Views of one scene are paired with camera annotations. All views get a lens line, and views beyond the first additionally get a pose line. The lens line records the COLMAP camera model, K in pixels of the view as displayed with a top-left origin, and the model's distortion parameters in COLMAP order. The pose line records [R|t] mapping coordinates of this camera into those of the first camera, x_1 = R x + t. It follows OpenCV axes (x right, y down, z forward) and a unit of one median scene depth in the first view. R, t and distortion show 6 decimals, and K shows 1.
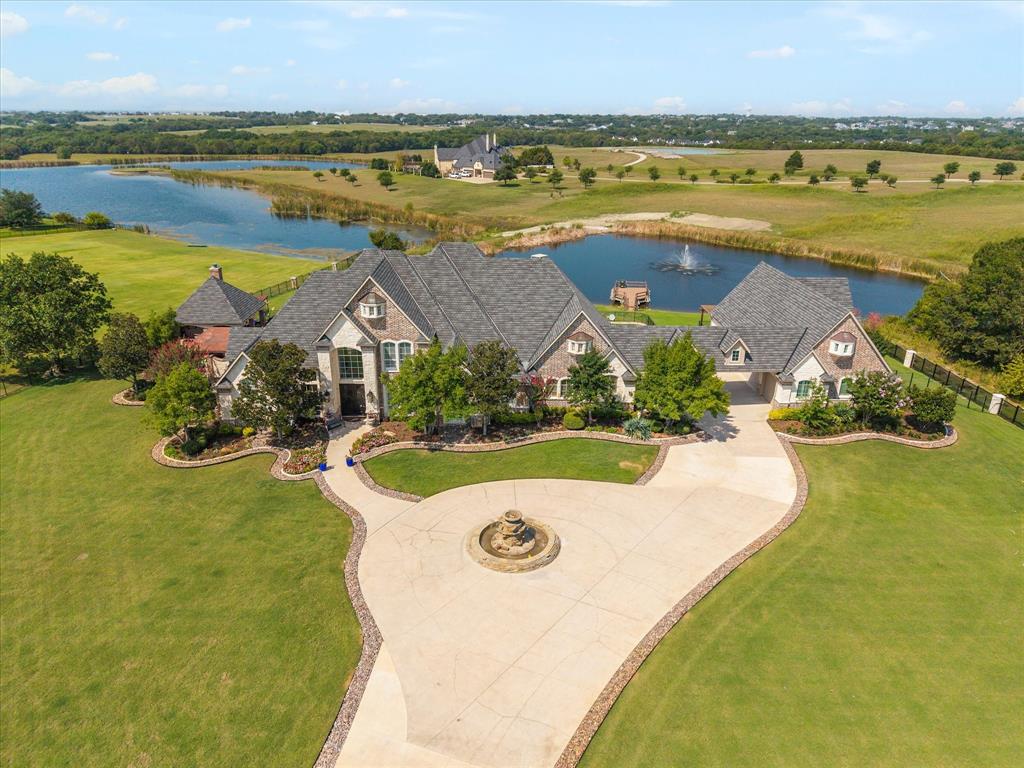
lens RADIAL K [[663.1, 0, 512.0], [0, 663.1, 384.0], [0, 0, 1]] dist [-0.008316, -0.004665]
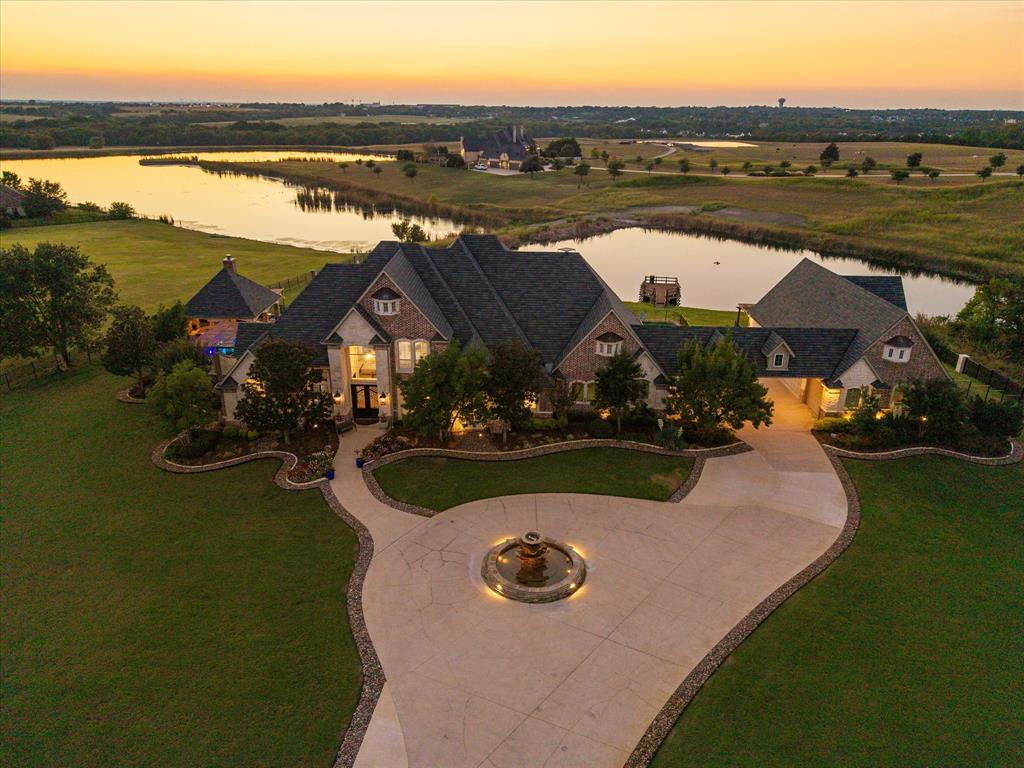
lens RADIAL K [[663.1, 0, 512.0], [0, 663.1, 384.0], [0, 0, 1]] dist [-0.008316, -0.004665]
pose [[0.999263, 0.015291, -0.035220, 0.000170], [-0.014938, 0.999836, 0.010262, -0.005538], [0.035371, -0.009728, 0.999327, 0.027461]]
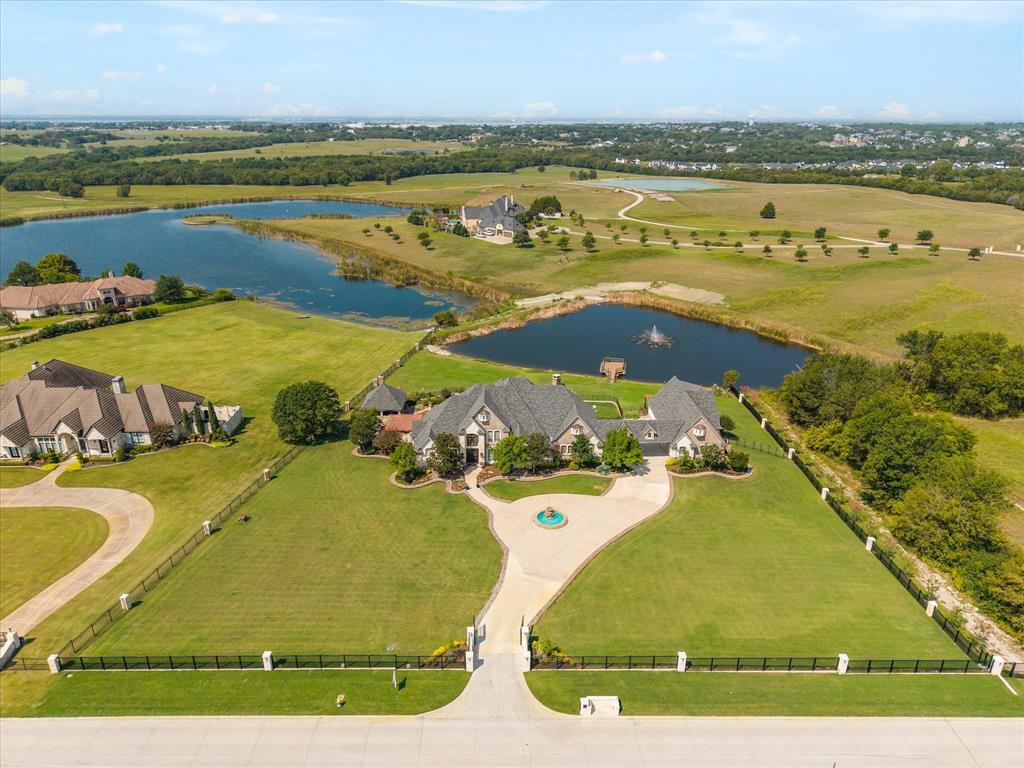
lens RADIAL K [[663.1, 0, 512.0], [0, 663.1, 384.0], [0, 0, 1]] dist [-0.008316, -0.004665]
pose [[0.999955, -0.000153, -0.009524, -0.034630], [0.000142, 0.999999, -0.001212, -0.081406], [0.009524, 0.001211, 0.999954, -0.454299]]
